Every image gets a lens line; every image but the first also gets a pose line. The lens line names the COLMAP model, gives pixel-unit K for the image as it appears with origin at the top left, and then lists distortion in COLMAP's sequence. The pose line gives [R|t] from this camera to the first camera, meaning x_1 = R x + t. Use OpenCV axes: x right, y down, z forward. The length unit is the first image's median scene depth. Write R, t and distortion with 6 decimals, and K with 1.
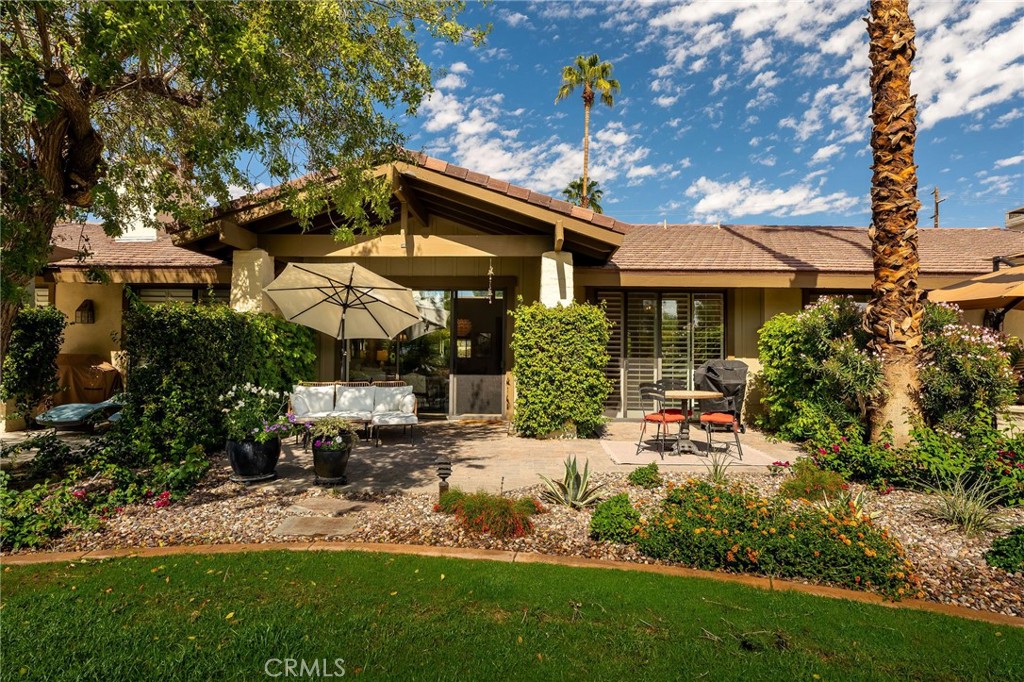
lens RADIAL K [[570.0, 0, 512.5], [0, 570.0, 346.2], [0, 0, 1]] dist [-0.005191, -0.000204]
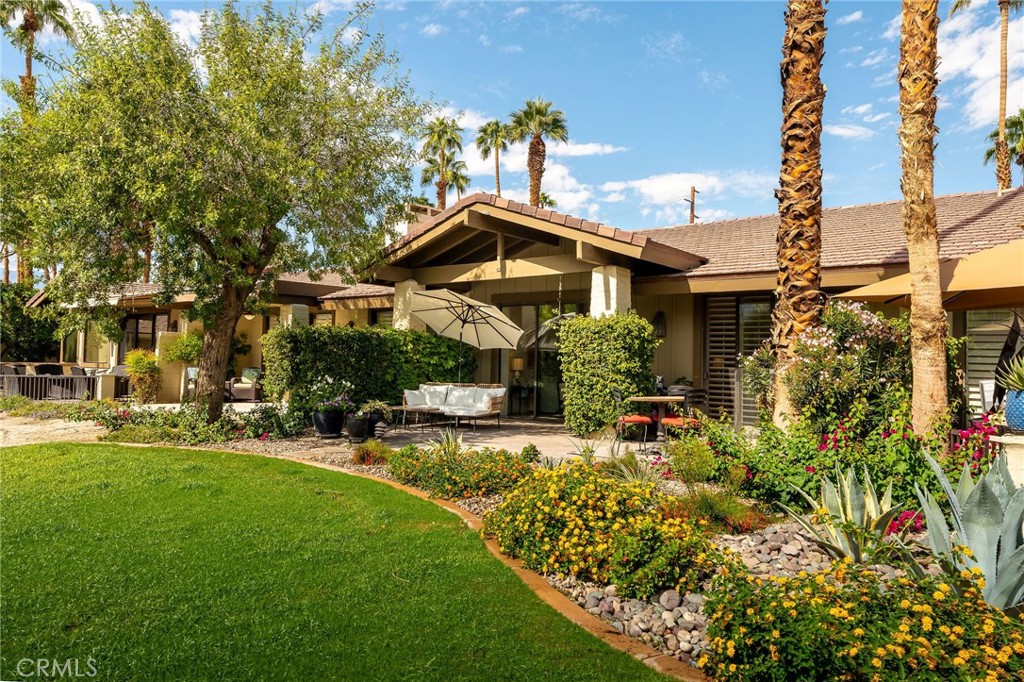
lens RADIAL K [[749.5, 0, 511.6], [0, 749.5, 339.1], [0, 0, 1]] dist [0.005136, 0.000215]
pose [[0.793529, -0.014396, -0.608362, 0.790527], [-0.007213, 0.999427, -0.033058, 0.019341], [0.608490, 0.030621, 0.792971, -0.219577]]
